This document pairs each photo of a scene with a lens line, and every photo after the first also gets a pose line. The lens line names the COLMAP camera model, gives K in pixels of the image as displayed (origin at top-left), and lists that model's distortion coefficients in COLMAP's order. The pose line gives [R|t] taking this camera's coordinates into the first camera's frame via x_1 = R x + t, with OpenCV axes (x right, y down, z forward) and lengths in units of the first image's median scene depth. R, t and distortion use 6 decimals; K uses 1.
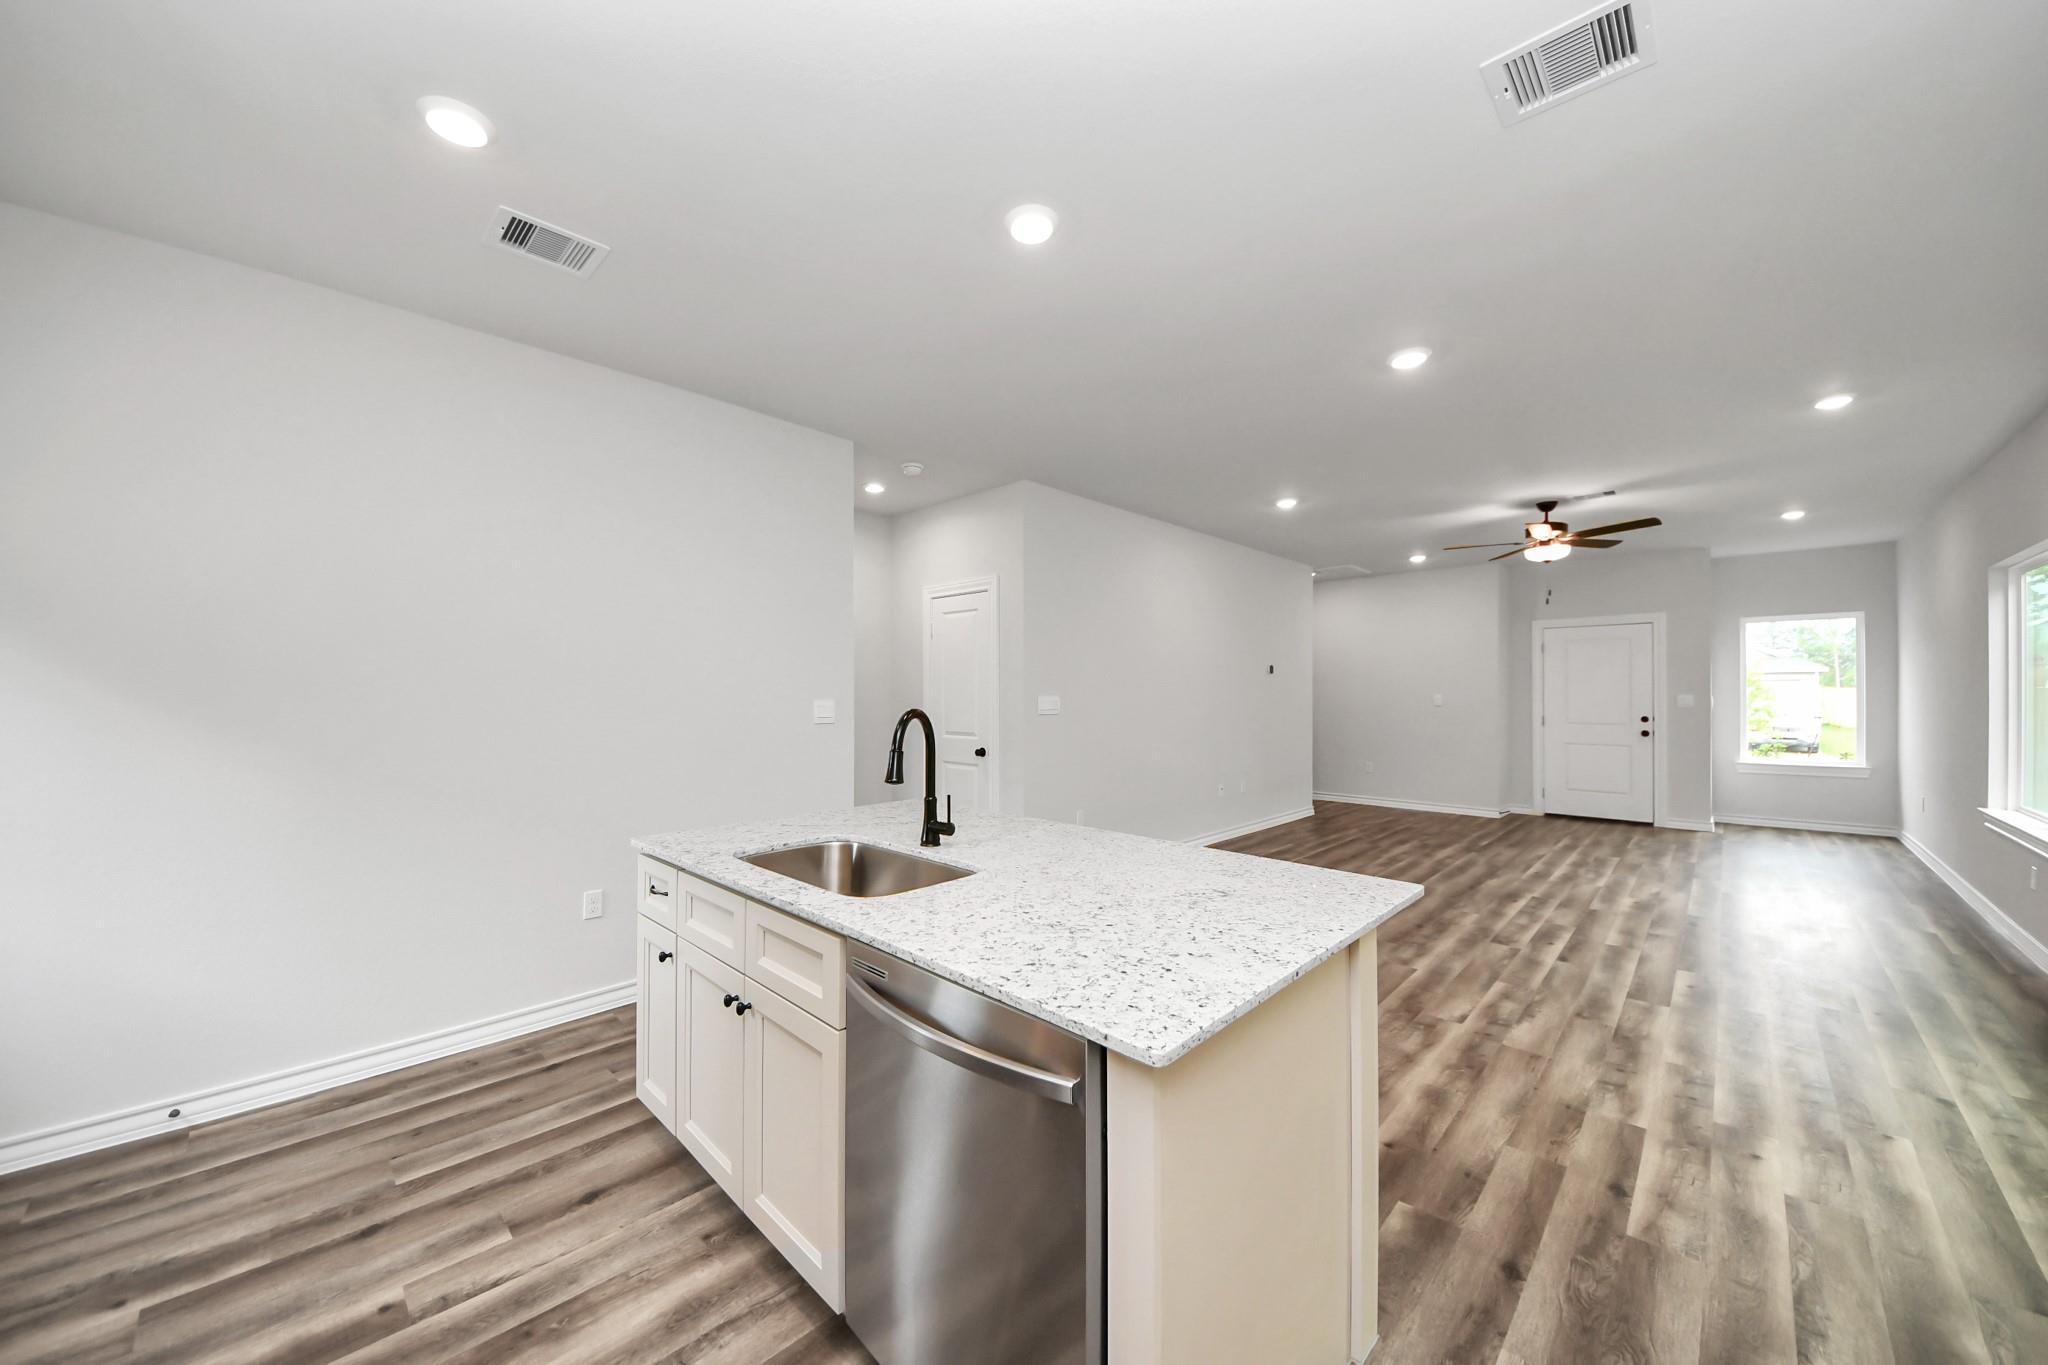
lens RADIAL K [[731.9, 0, 984.4], [0, 731.9, 681.4], [0, 0, 1]] dist [-0.002299, -0.006530]
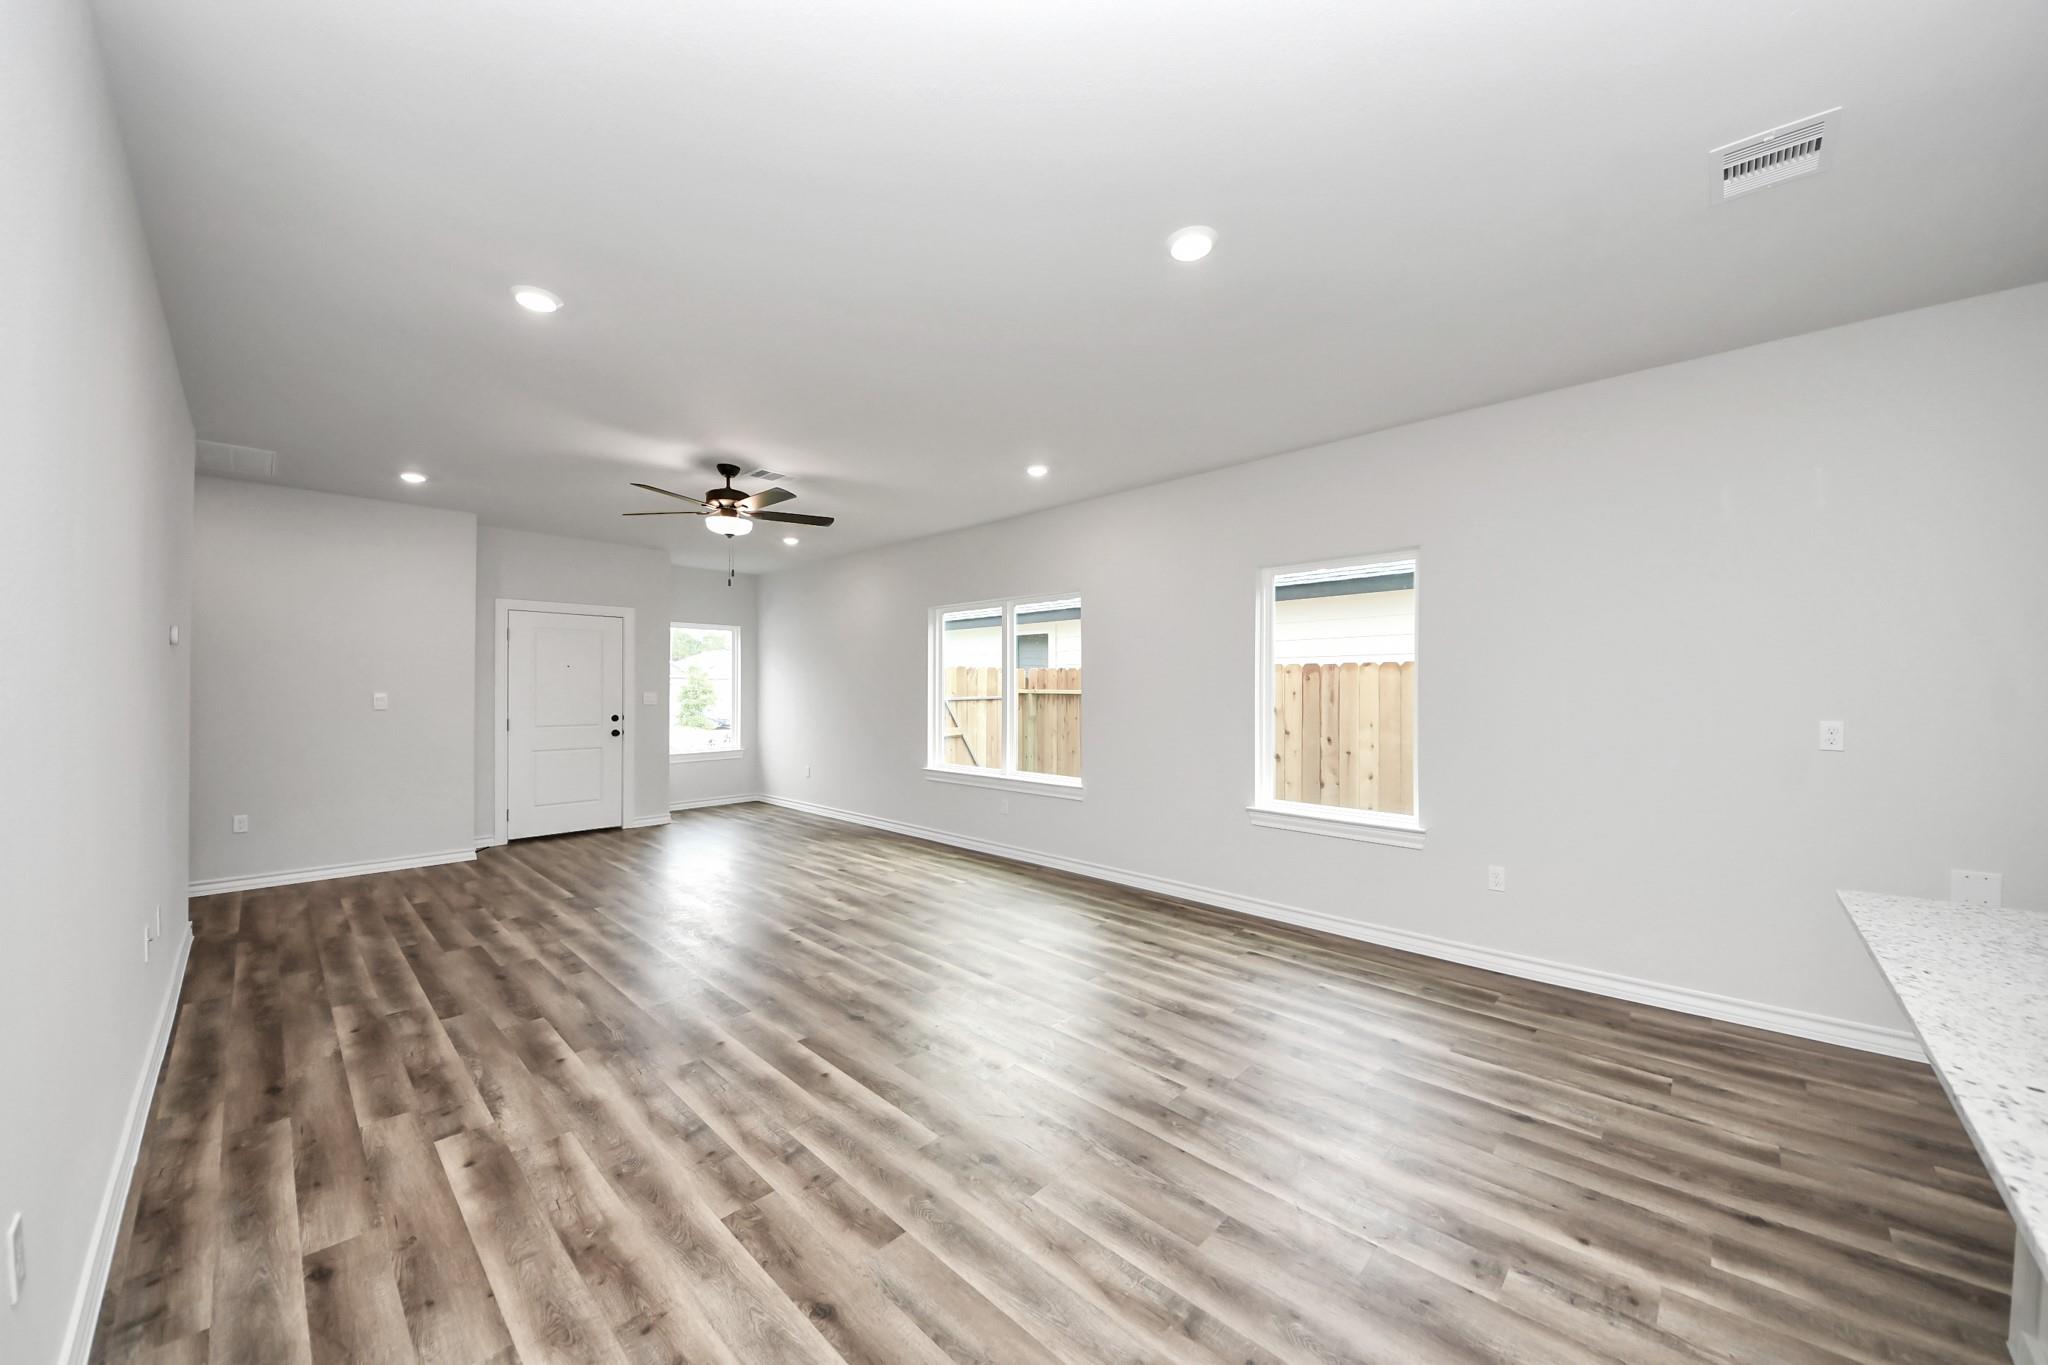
lens RADIAL K [[731.9, 0, 1043.8], [0, 731.9, 687.9], [0, 0, 1]] dist [-0.002299, -0.006530]
pose [[-0.047280, 0.001777, 0.998880, -0.118774], [-0.012341, 0.999921, -0.002363, 0.015535], [-0.998805, -0.012439, -0.047254, 0.868489]]
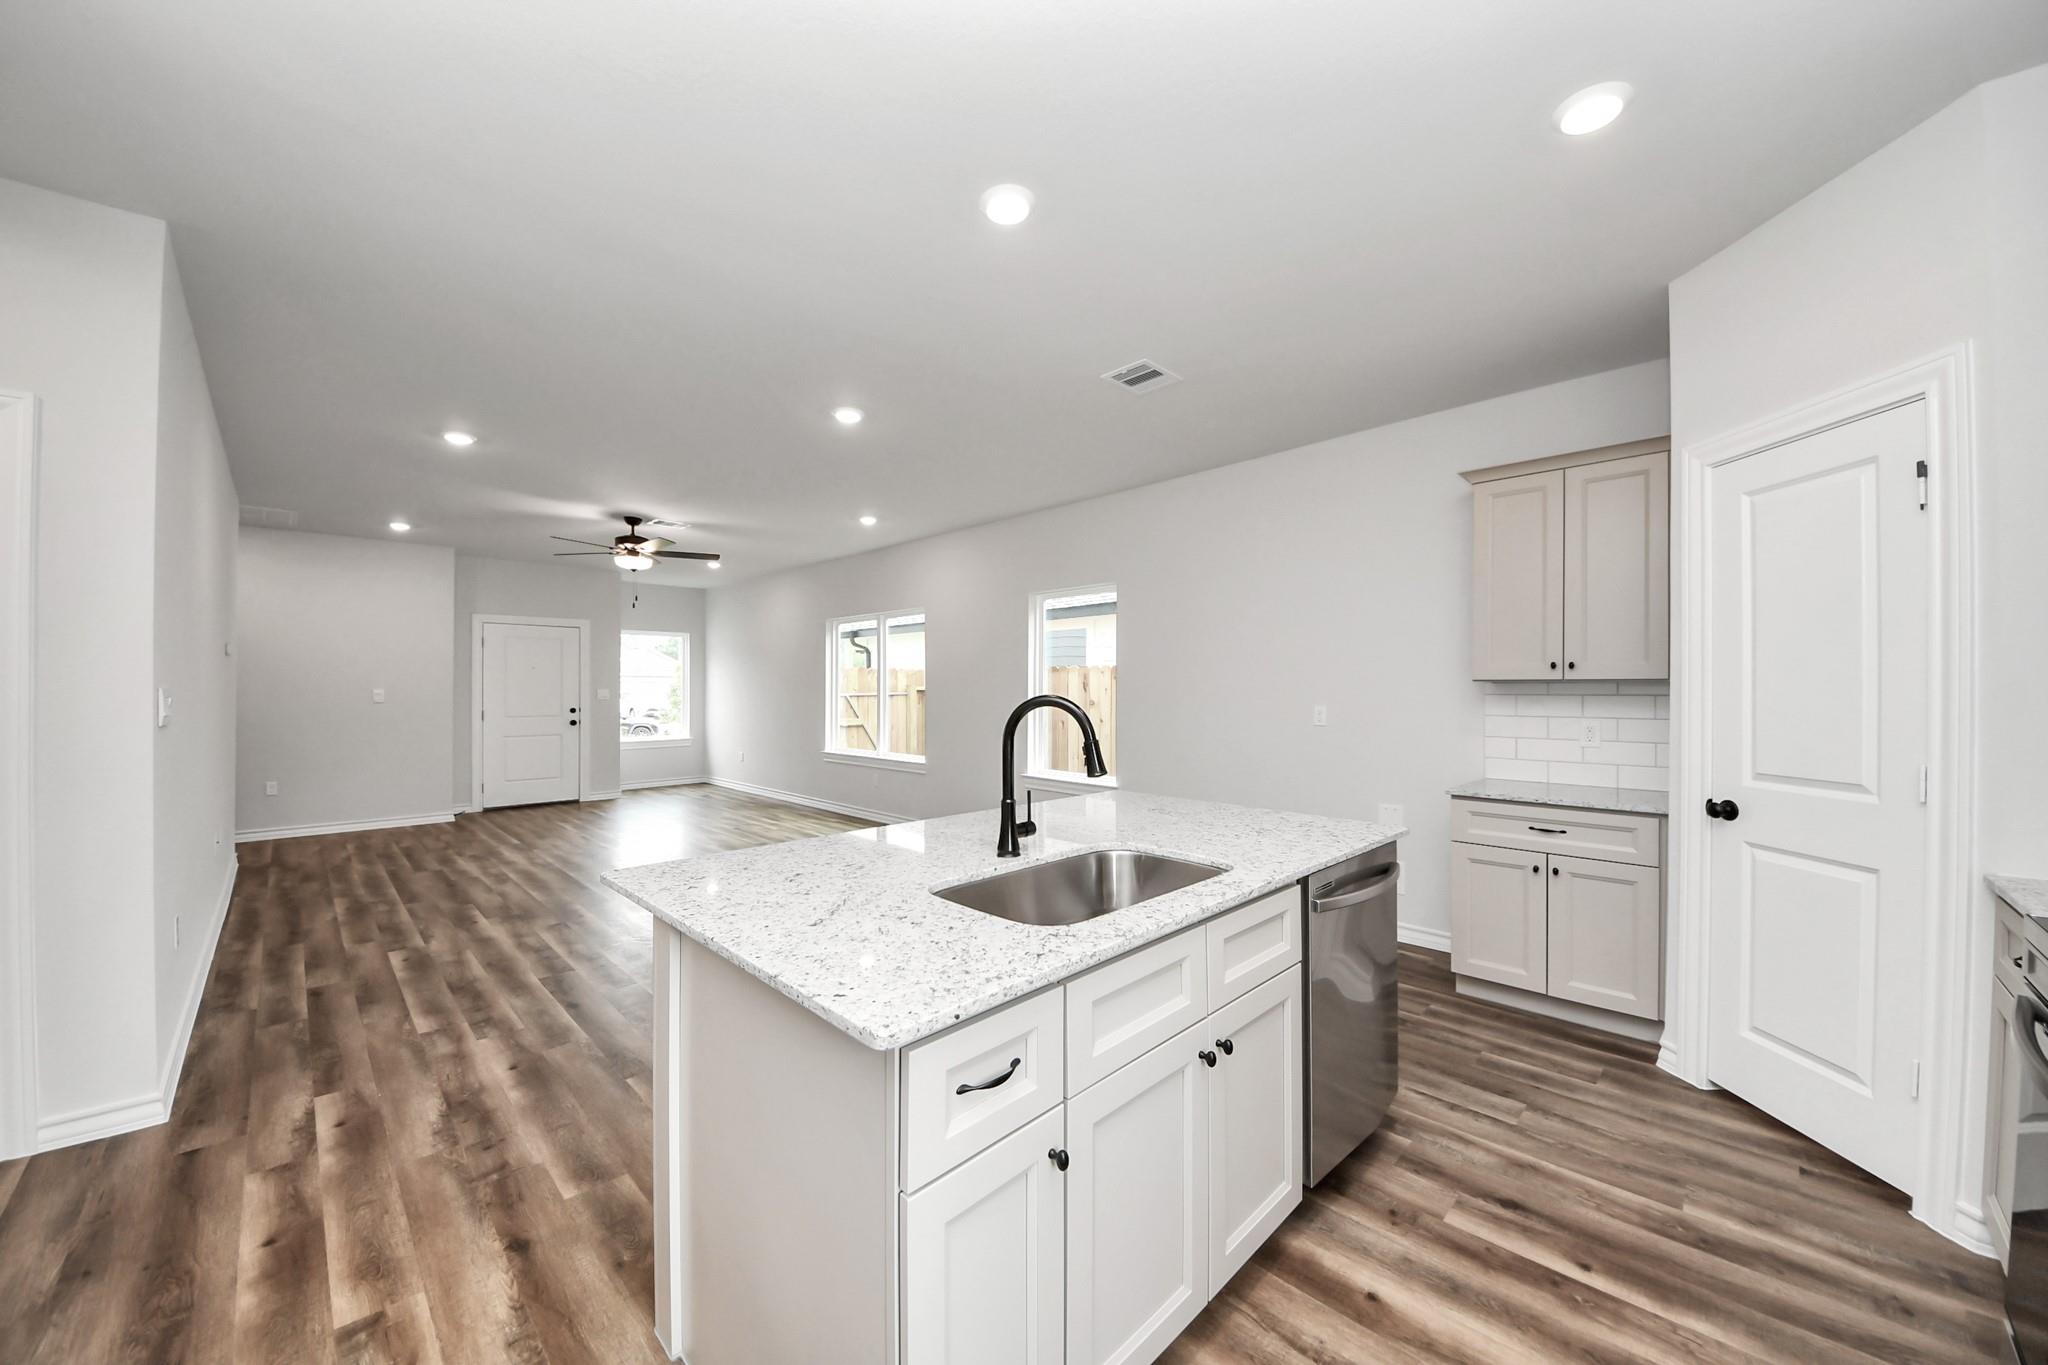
lens RADIAL K [[731.9, 0, 1047.3], [0, 731.9, 687.1], [0, 0, 1]] dist [-0.002299, -0.006530]
pose [[-0.032843, 0.000964, 0.999460, -0.482098], [-0.011942, 0.999928, -0.001357, 0.015148], [-0.999389, -0.011980, -0.032829, 0.512467]]
